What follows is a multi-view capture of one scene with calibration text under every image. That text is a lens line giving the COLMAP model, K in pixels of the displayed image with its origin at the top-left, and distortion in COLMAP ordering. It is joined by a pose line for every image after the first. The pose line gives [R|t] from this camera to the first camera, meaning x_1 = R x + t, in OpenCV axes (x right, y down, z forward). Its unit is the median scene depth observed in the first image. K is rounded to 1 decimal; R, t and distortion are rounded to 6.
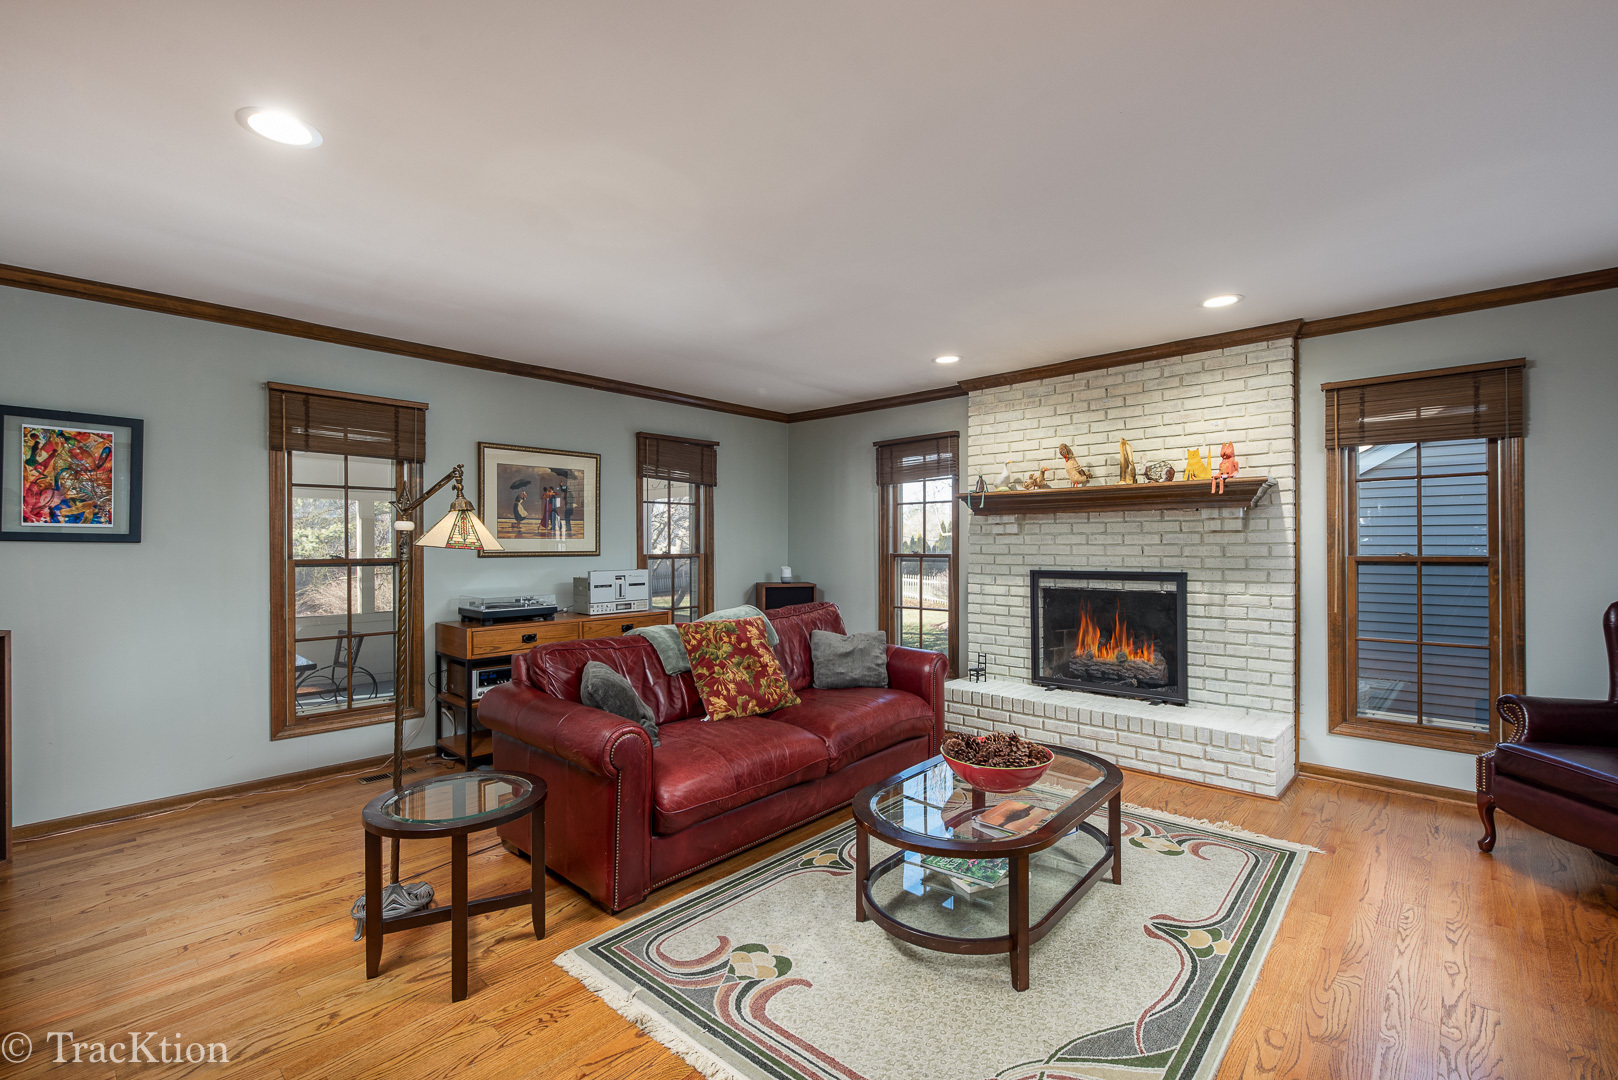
lens RADIAL K [[714.8, 0, 797.3], [0, 714.8, 546.1], [0, 0, 1]] dist [0.002786, -0.002174]
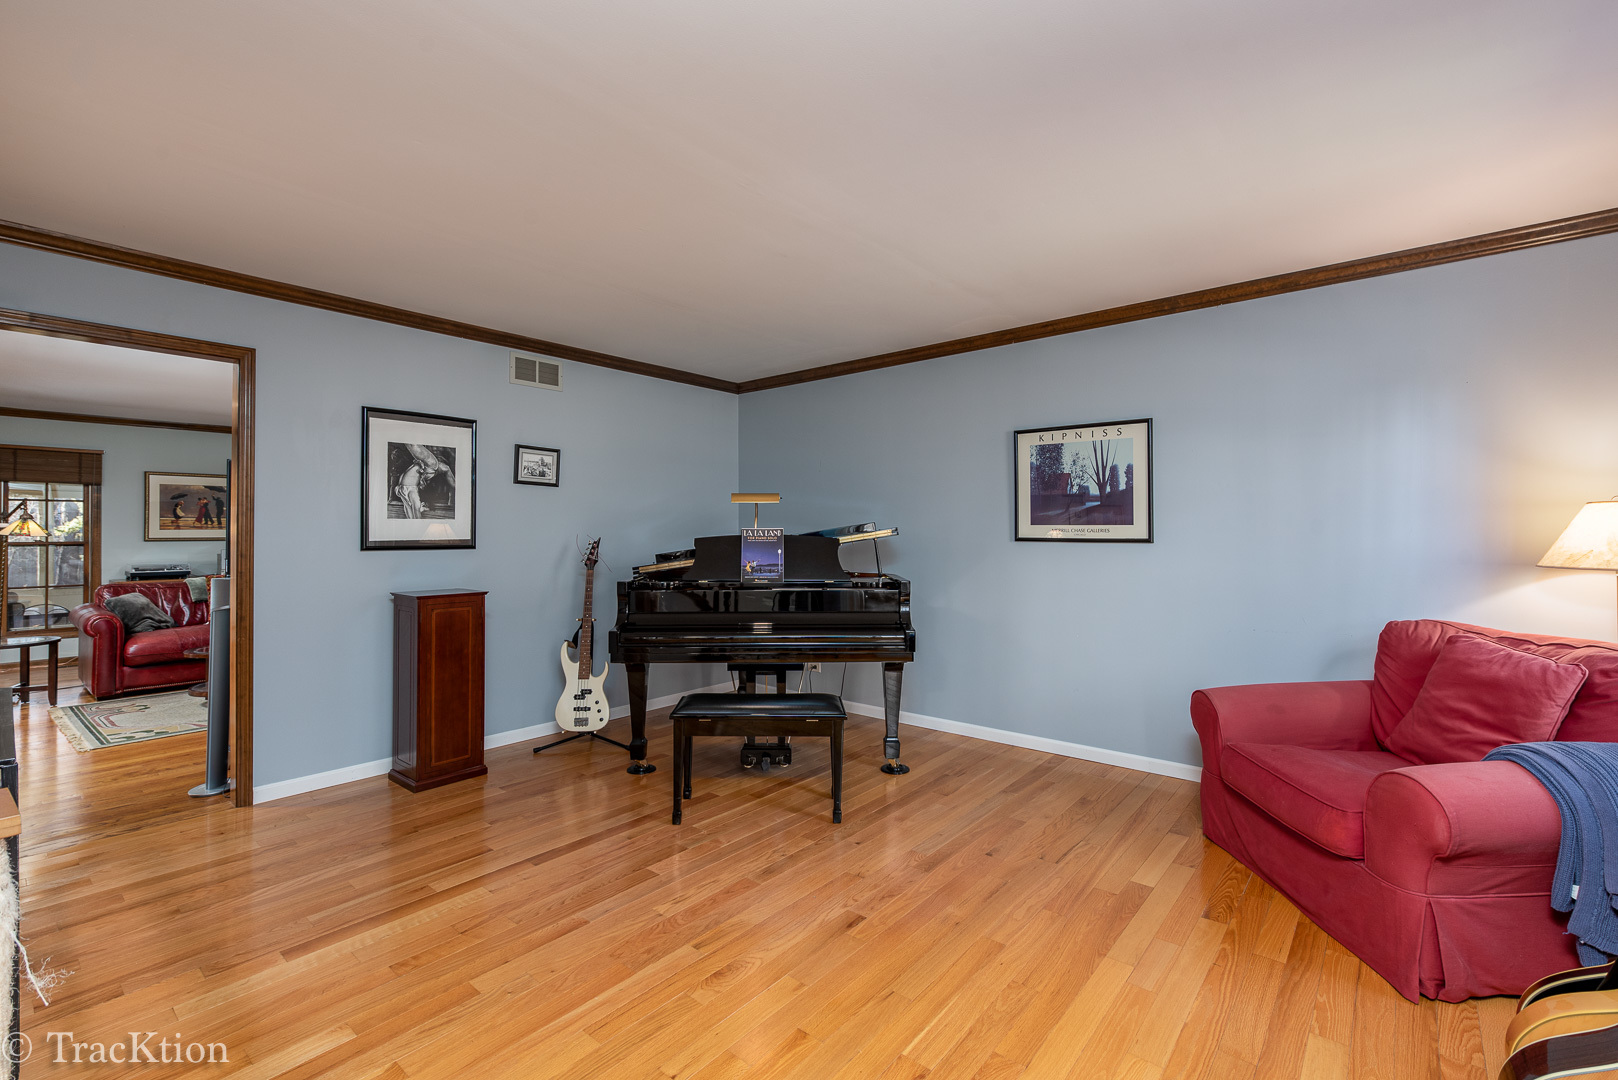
lens RADIAL K [[714.8, 0, 815.1], [0, 714.8, 517.3], [0, 0, 1]] dist [0.002786, -0.002174]
pose [[0.997172, -0.005041, 0.074979, 1.029584], [0.006387, 0.999823, -0.017716, -0.000944], [-0.074876, 0.018145, 0.997028, -0.807805]]
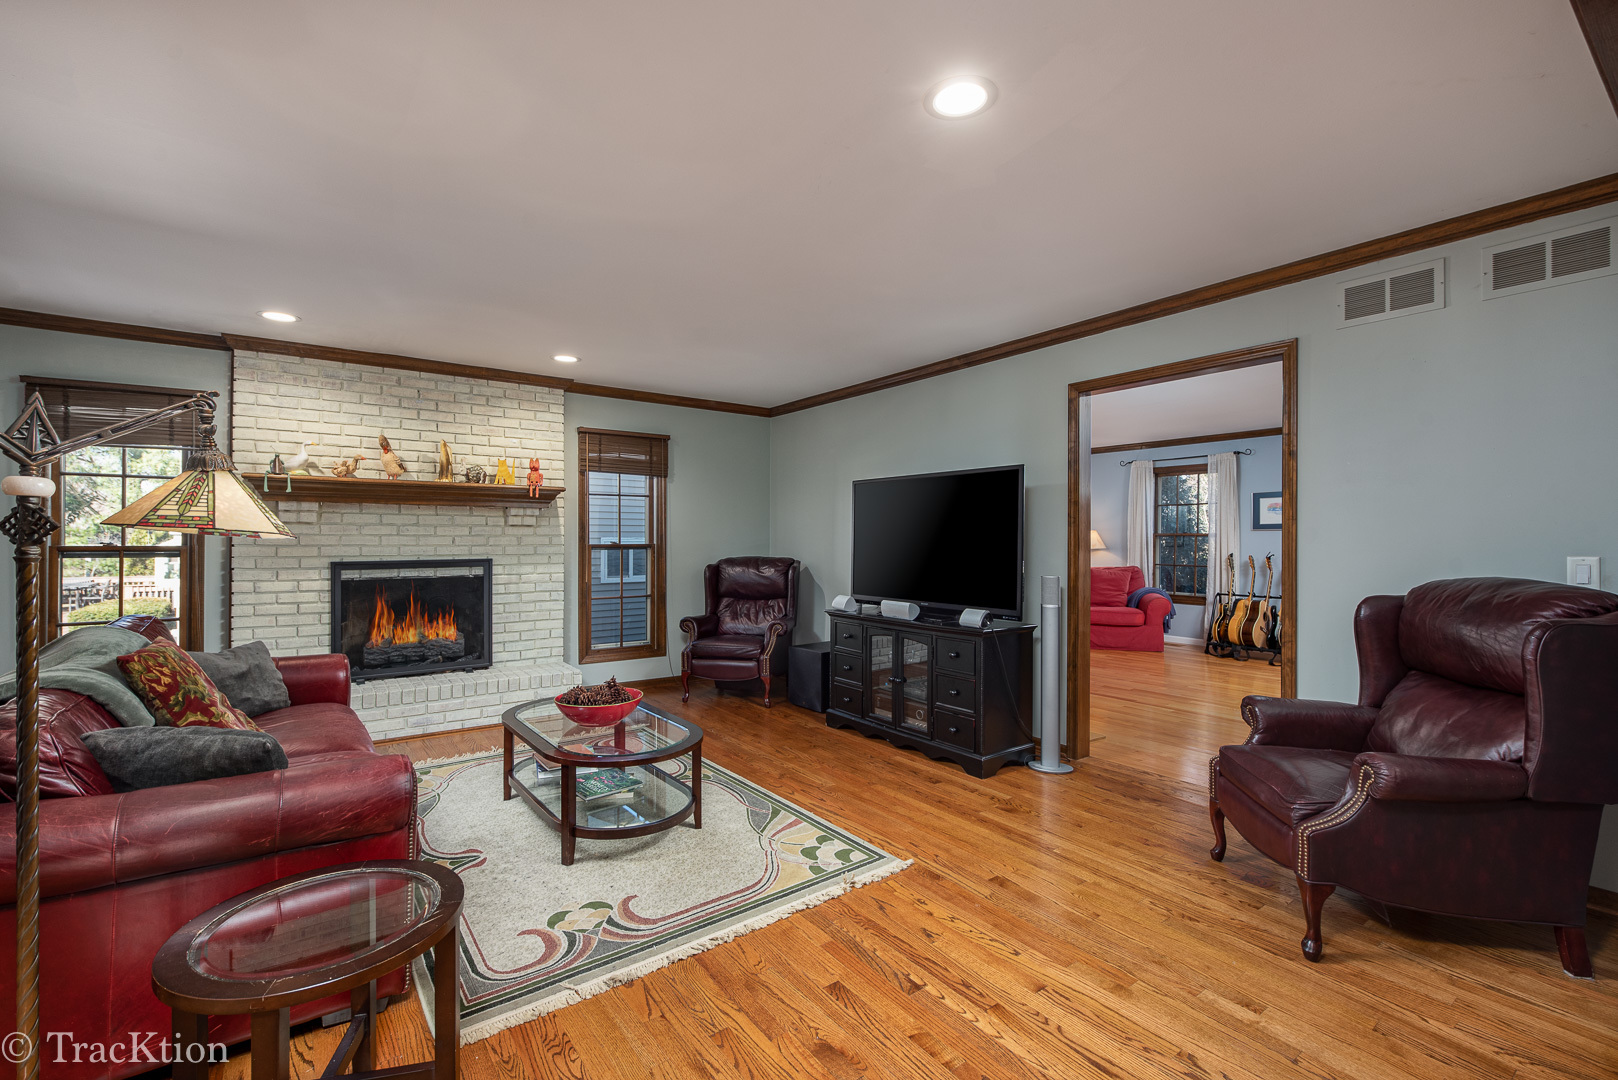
lens RADIAL K [[714.8, 0, 815.1], [0, 714.8, 535.0], [0, 0, 1]] dist [0.002786, -0.002174]
pose [[0.175664, 0.005424, 0.984435, -0.546268], [-0.002868, 0.999983, -0.004997, 0.001202], [-0.984446, -0.001946, 0.175676, 0.233159]]
